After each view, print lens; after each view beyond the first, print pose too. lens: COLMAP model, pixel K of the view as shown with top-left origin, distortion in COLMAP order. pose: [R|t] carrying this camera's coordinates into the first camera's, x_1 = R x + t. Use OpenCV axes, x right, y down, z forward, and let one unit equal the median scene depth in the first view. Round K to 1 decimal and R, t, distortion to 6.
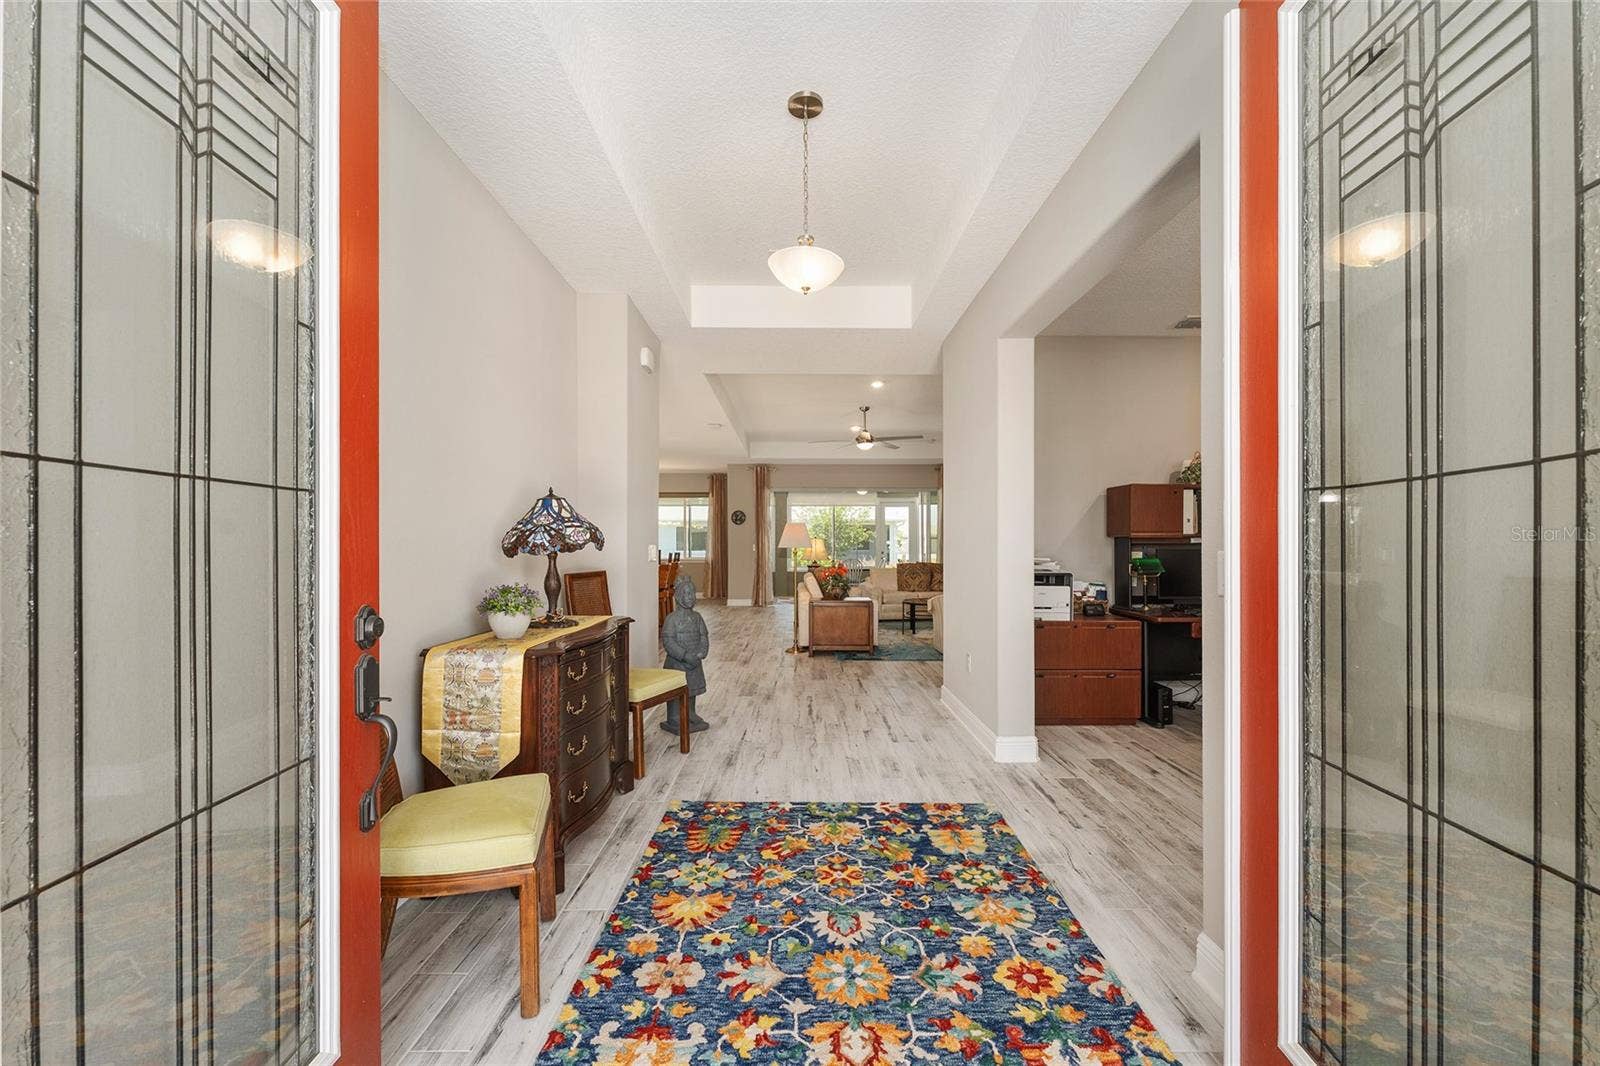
lens RADIAL K [[648.2, 0, 801.0], [0, 648.2, 538.6], [0, 0, 1]] dist [-0.001738, -0.000810]
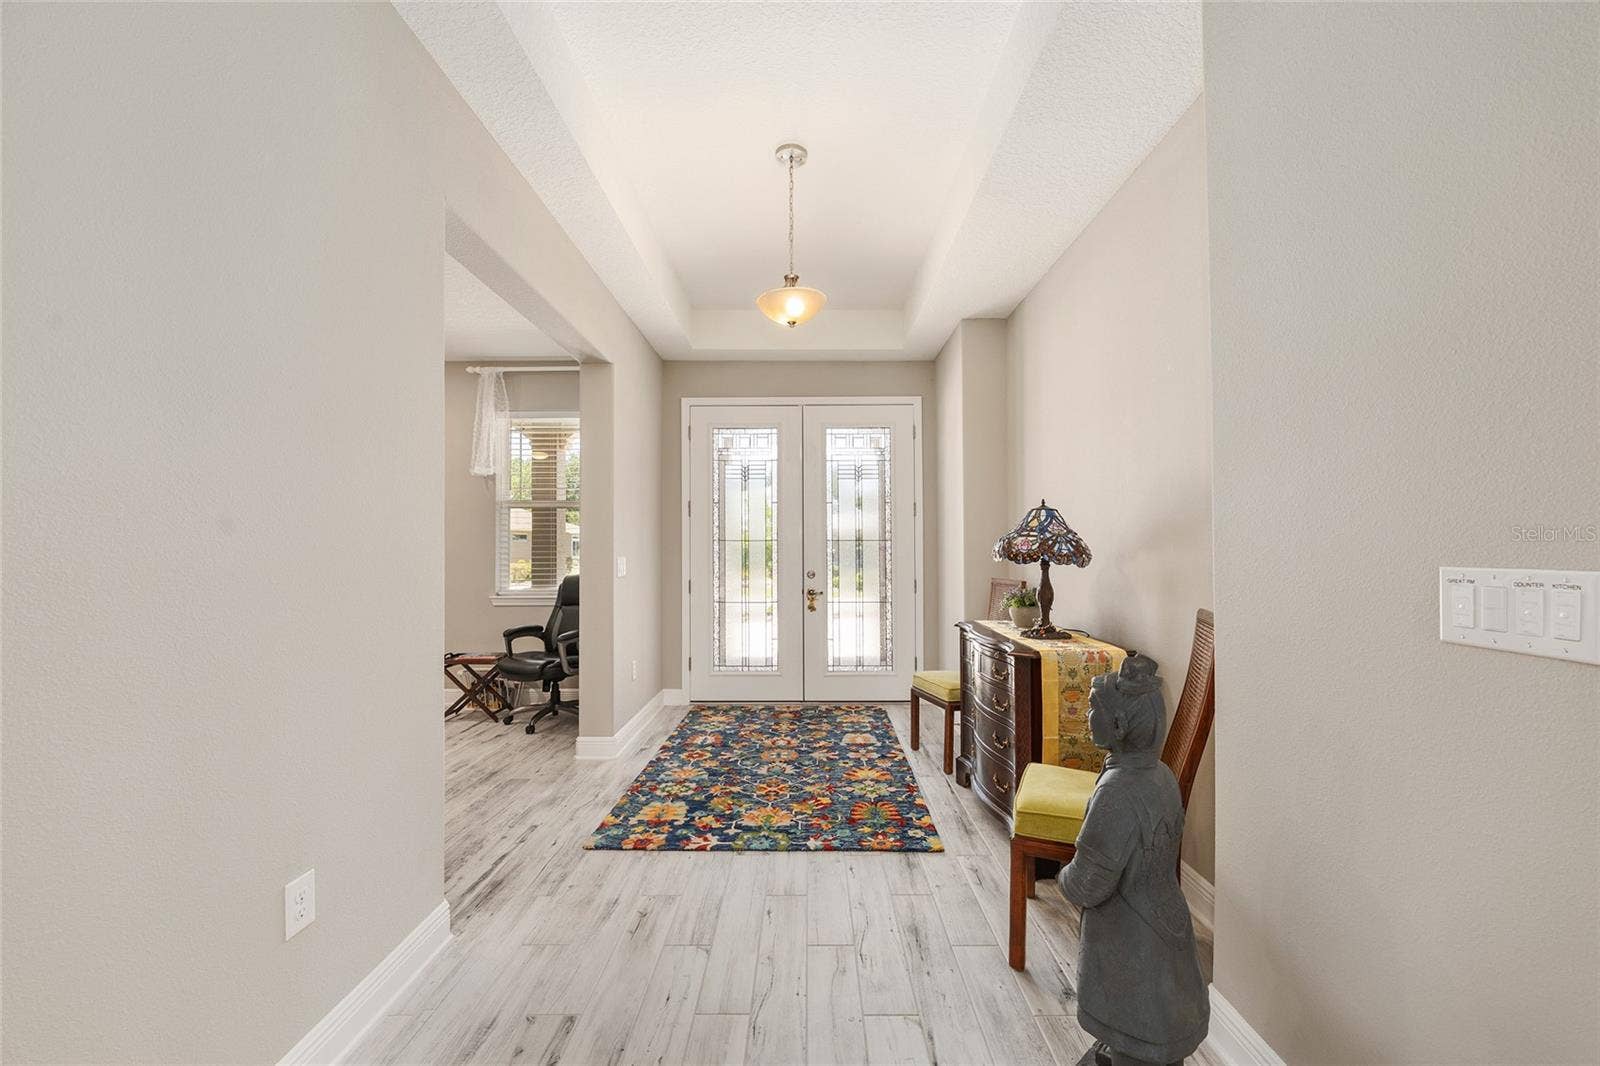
lens RADIAL K [[648.2, 0, 812.1], [0, 648.2, 542.5], [0, 0, 1]] dist [-0.001738, -0.000810]
pose [[-0.999998, 0.001924, 0.000520, -0.032183], [0.001914, 0.999811, -0.019364, 0.010492], [-0.000557, -0.019363, -0.999812, 2.751917]]
